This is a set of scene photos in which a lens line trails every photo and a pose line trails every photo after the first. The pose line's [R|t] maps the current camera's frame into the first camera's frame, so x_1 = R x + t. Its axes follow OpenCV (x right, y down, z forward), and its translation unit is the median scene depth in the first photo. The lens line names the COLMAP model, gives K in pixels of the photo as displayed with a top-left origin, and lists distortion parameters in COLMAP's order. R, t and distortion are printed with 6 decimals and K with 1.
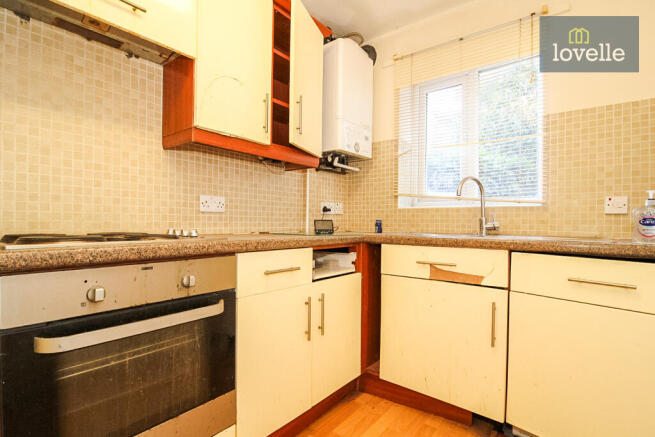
lens RADIAL K [[321.4, 0, 334.3], [0, 321.4, 216.7], [0, 0, 1]] dist [0.000829, -0.000128]
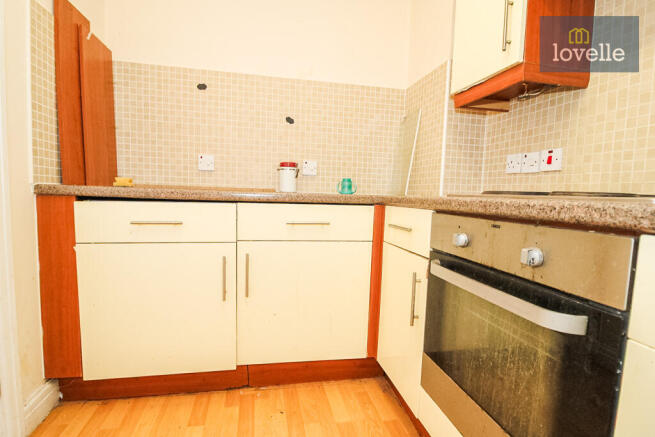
lens RADIAL K [[321.4, 0, 334.3], [0, 321.4, 216.7], [0, 0, 1]] dist [0.000829, -0.000128]
pose [[-0.631159, 0.029596, -0.775089, 0.314182], [-0.022748, 0.998136, 0.056637, 0.088469], [0.775320, 0.053379, -0.629309, 1.097416]]
